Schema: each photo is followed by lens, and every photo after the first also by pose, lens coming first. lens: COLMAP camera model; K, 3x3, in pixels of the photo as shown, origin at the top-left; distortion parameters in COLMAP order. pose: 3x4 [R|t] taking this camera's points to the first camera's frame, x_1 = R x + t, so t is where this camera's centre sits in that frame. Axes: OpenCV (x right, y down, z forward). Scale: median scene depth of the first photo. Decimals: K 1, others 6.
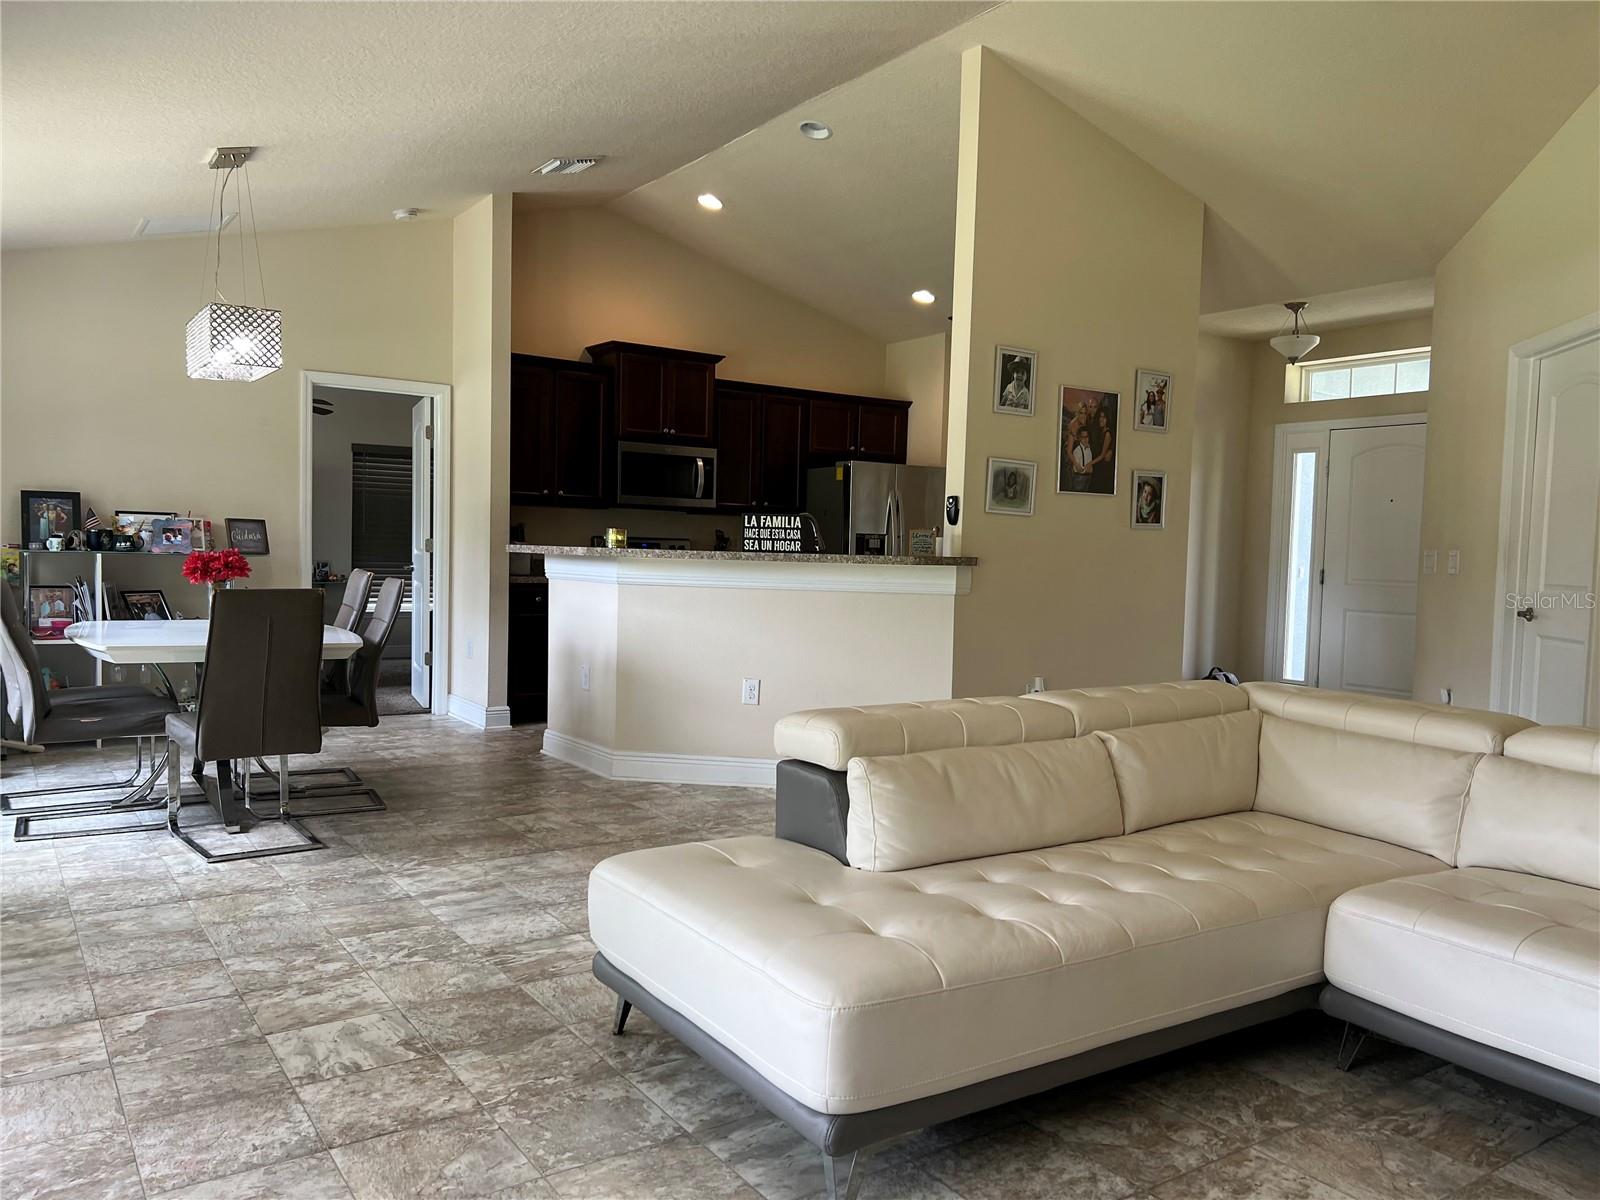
lens RADIAL K [[1188.5, 0, 800.0], [0, 1188.5, 600.0], [0, 0, 1]] dist [0.103778, -0.107524]
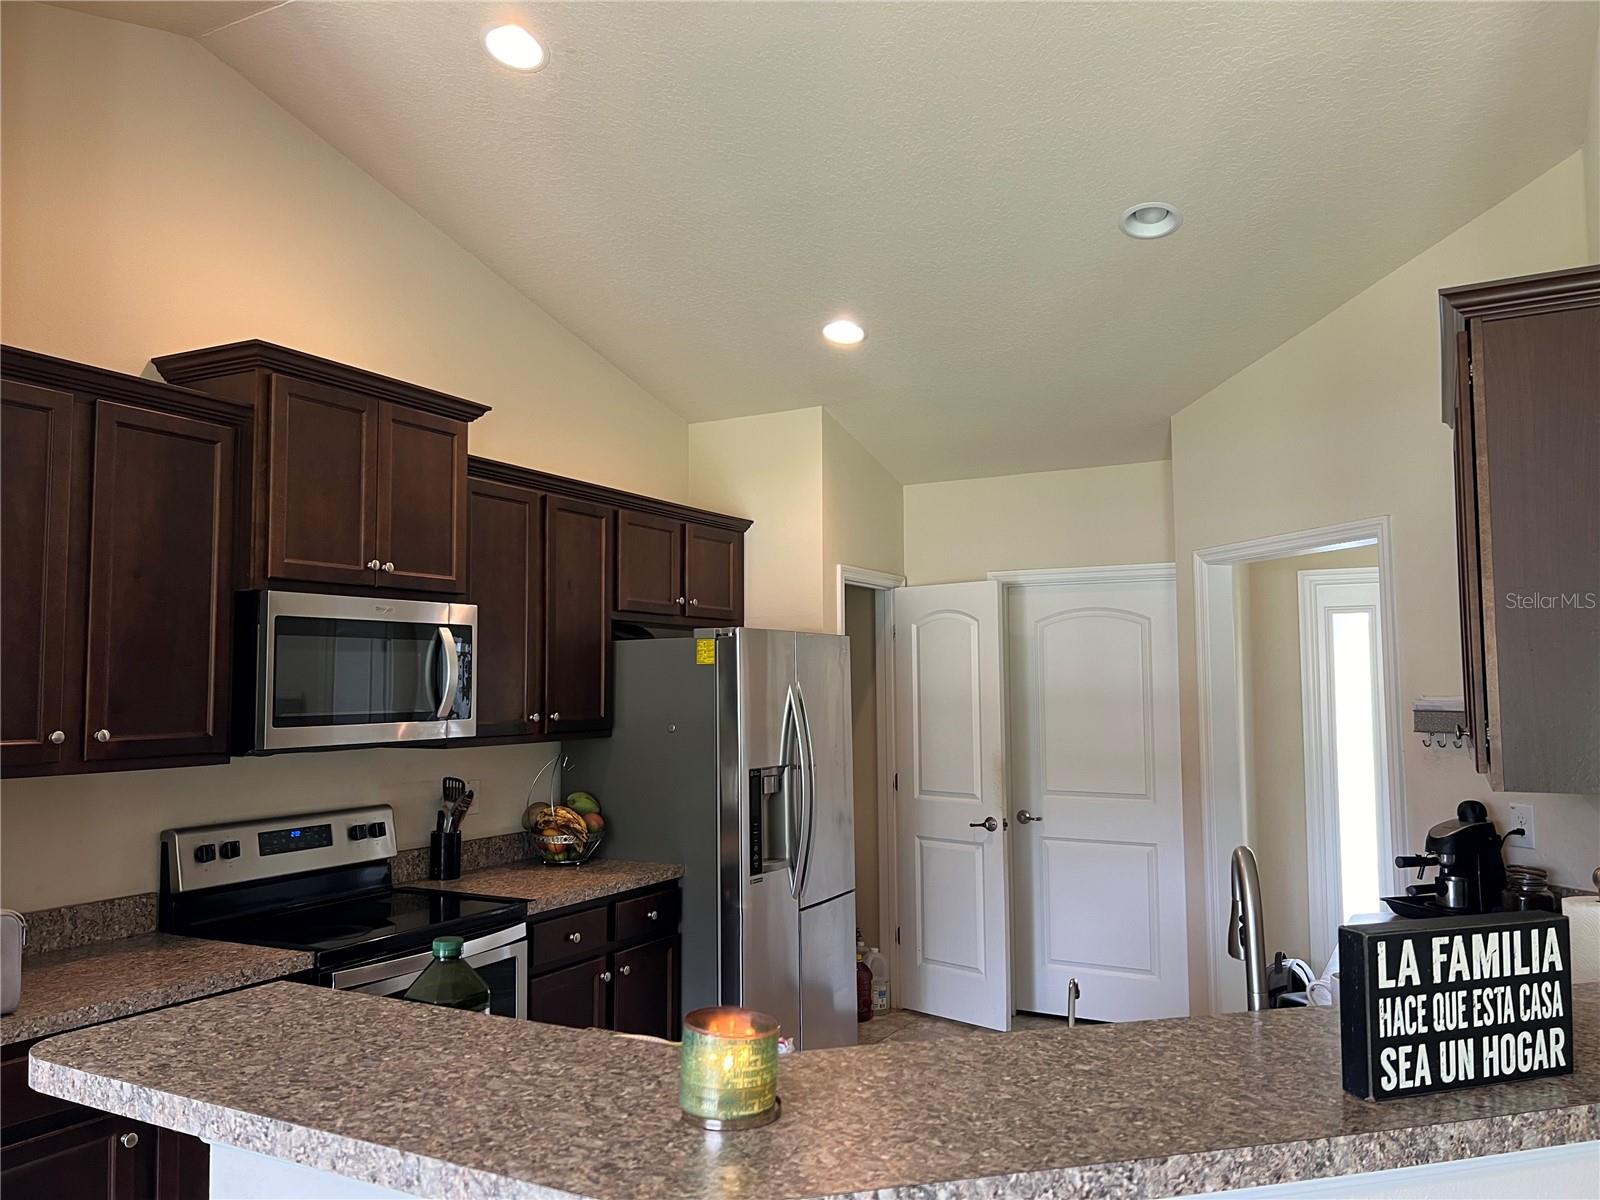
lens RADIAL K [[1188.5, 0, 800.0], [0, 1188.5, 600.0], [0, 0, 1]] dist [0.103778, -0.107524]
pose [[0.893336, 0.000063, 0.449390, -0.171986], [0.049517, 0.993897, -0.098574, -0.080950], [-0.446654, 0.110312, 0.887880, 0.560380]]
